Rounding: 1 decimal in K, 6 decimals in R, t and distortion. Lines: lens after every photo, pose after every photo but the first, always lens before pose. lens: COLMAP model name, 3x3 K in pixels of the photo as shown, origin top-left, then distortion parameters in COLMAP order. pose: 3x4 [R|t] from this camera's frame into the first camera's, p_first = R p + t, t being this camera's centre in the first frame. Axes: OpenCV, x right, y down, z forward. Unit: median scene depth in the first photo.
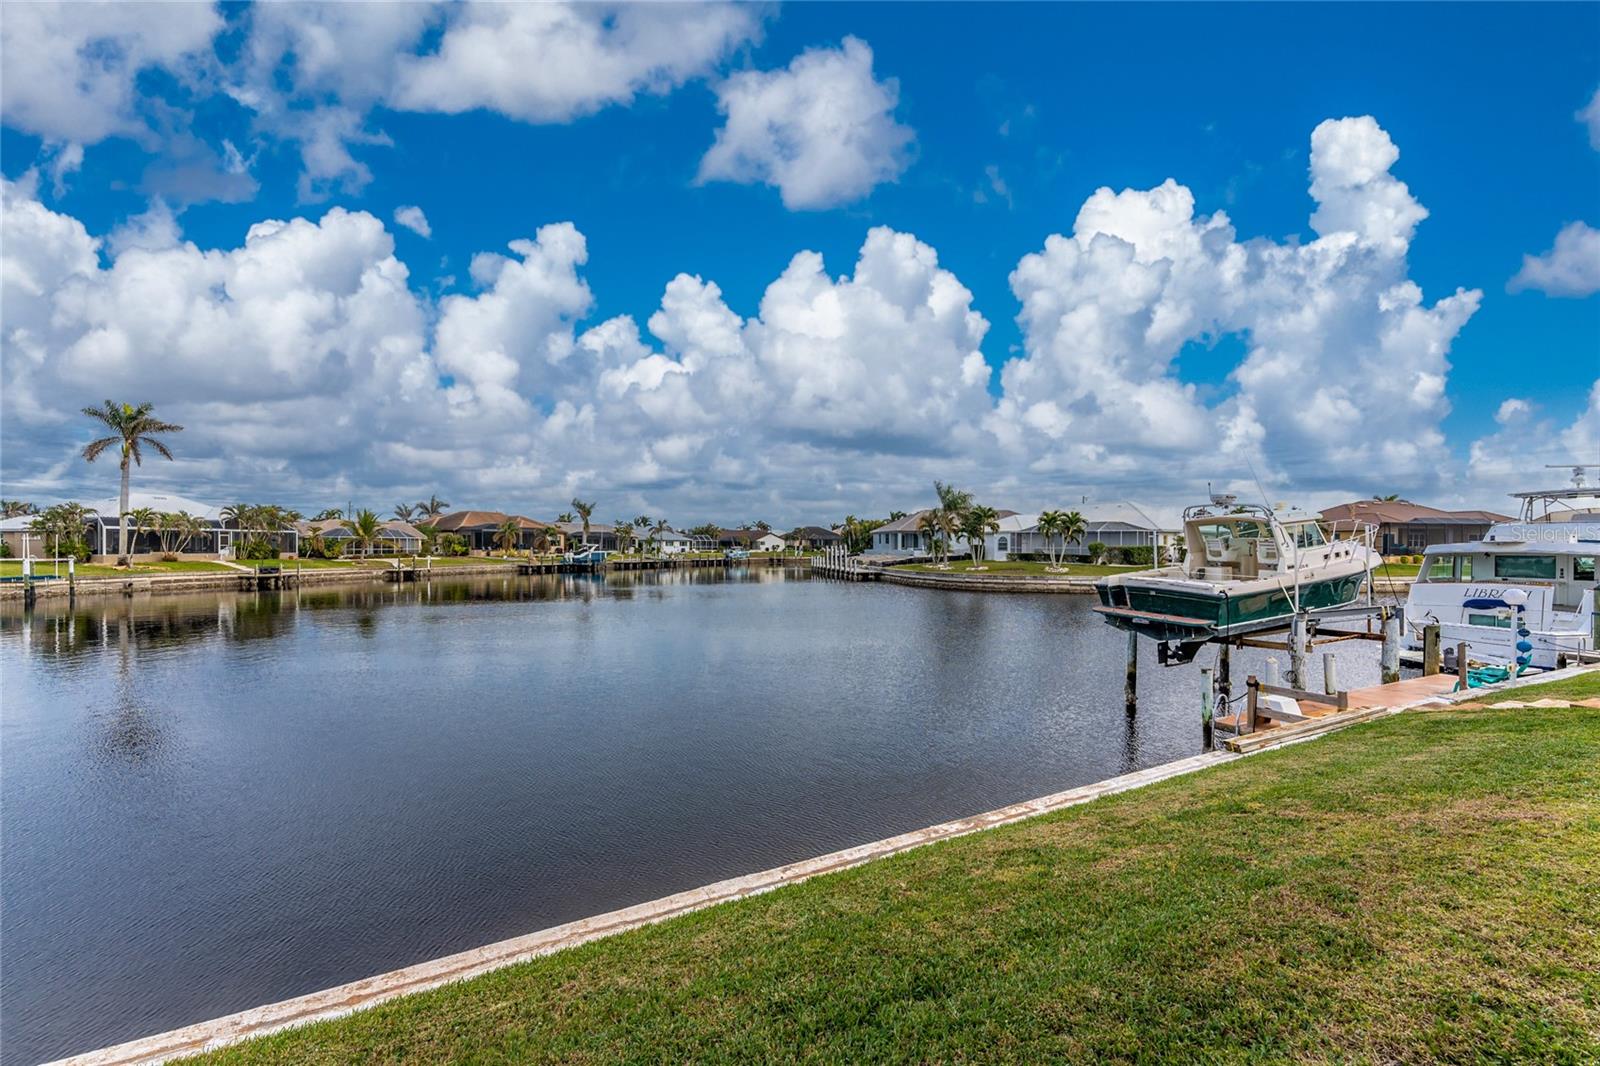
lens RADIAL K [[648.3, 0, 792.0], [0, 648.3, 543.5], [0, 0, 1]] dist [-0.000443, -0.000078]
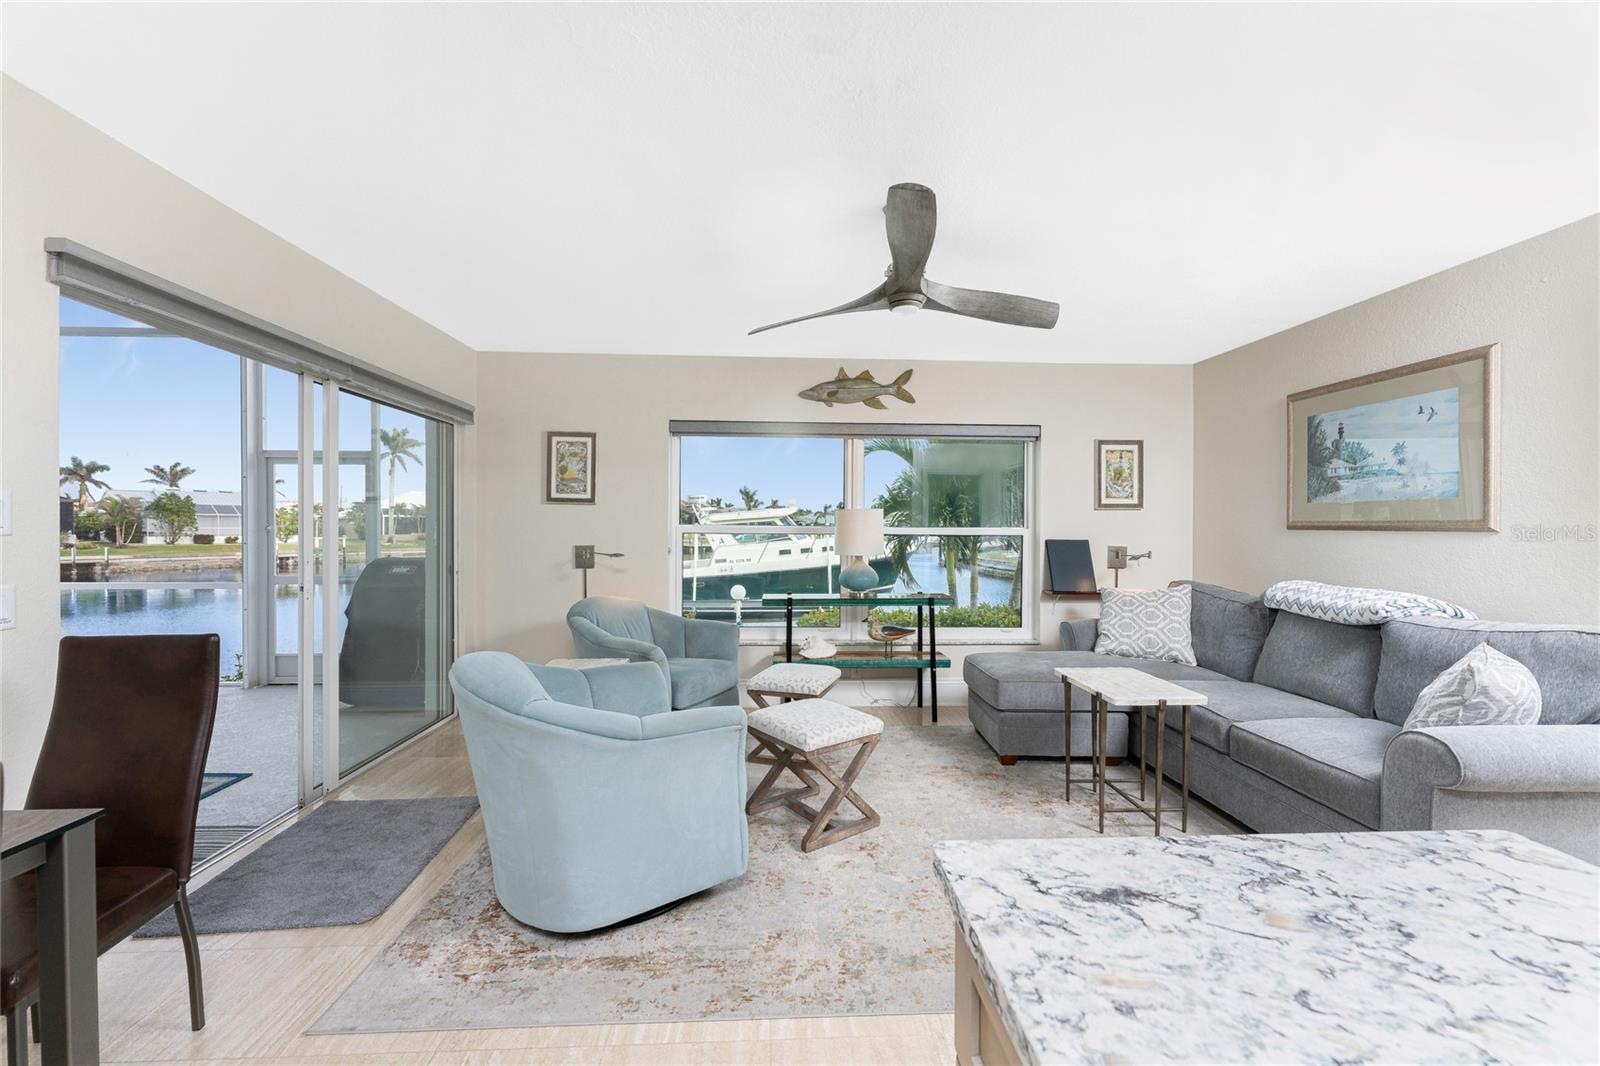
lens RADIAL K [[633.2, 0, 797.5], [0, 633.2, 532.5], [0, 0, 1]] dist [0.000125, 0.000059]
pose [[0.934869, 0.009907, -0.354855, 0.240072], [-0.005643, 0.999899, 0.013049, -0.008968], [0.354949, -0.010197, 0.934830, 0.006213]]
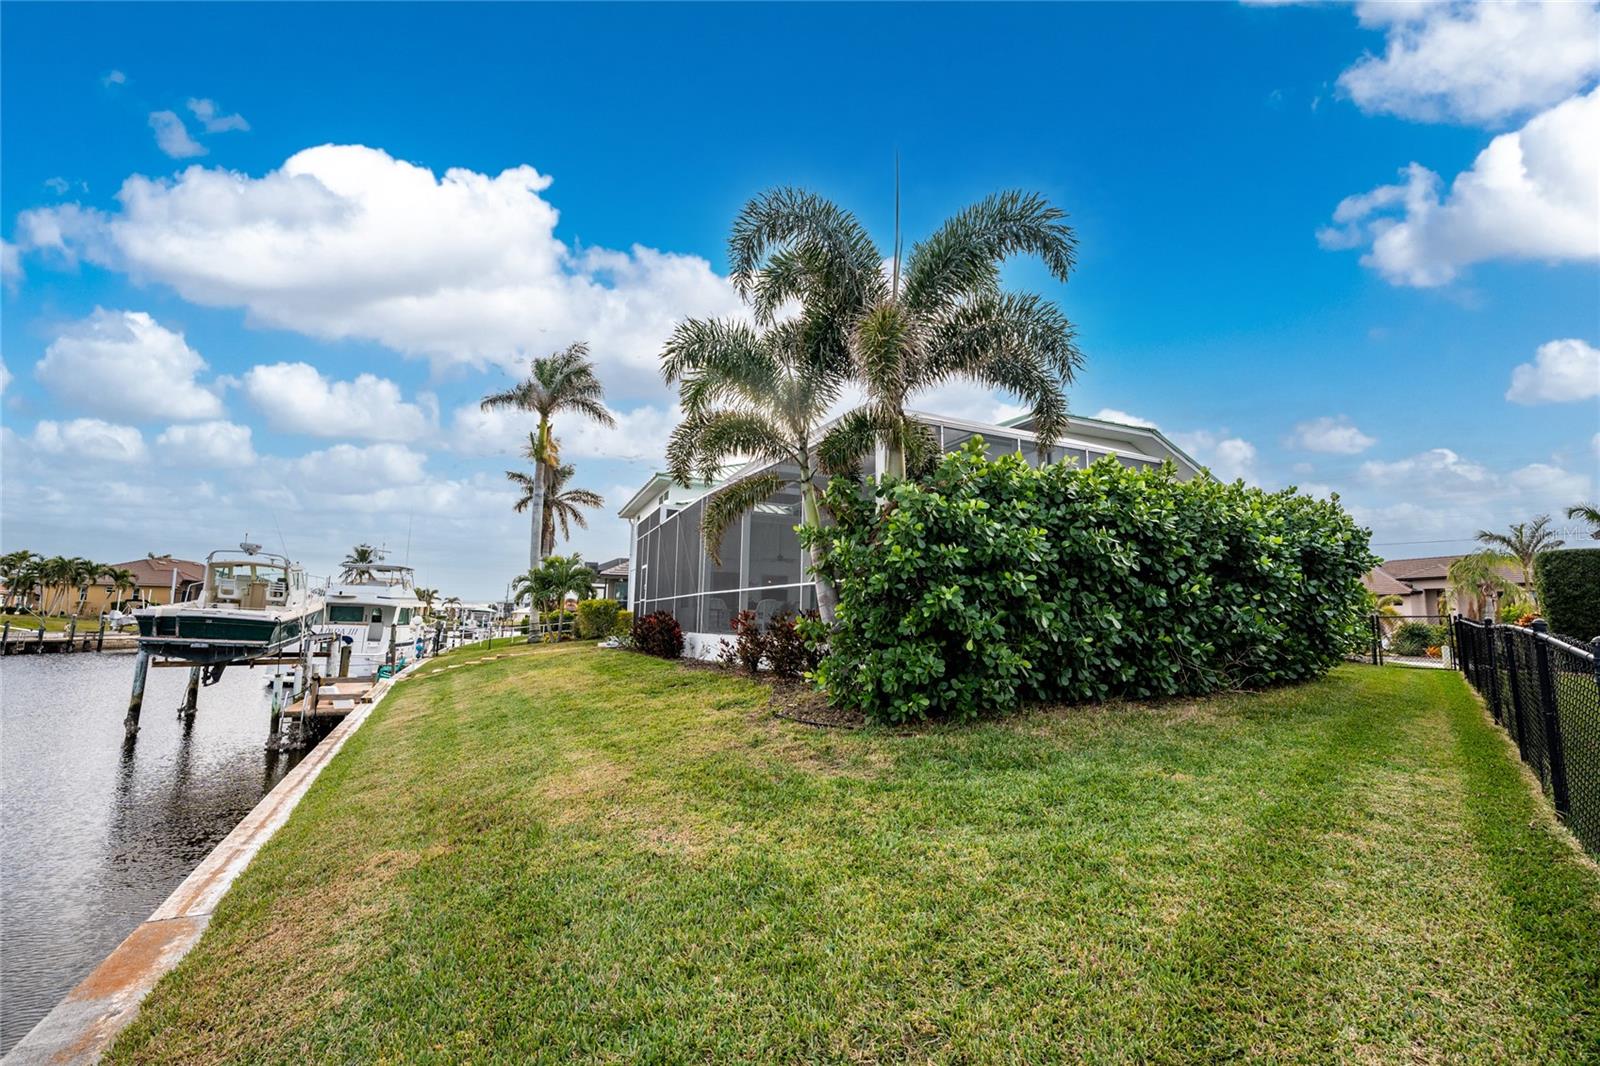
lens RADIAL K [[651.2, 0, 801.3], [0, 651.2, 538.2], [0, 0, 1]] dist [-0.017149, 0.000229]
pose [[0.014929, 0.127655, 0.991706, -0.104146], [-0.022859, 0.991601, -0.127298, 0.008763], [-0.999627, -0.020769, 0.017722, -0.015027]]
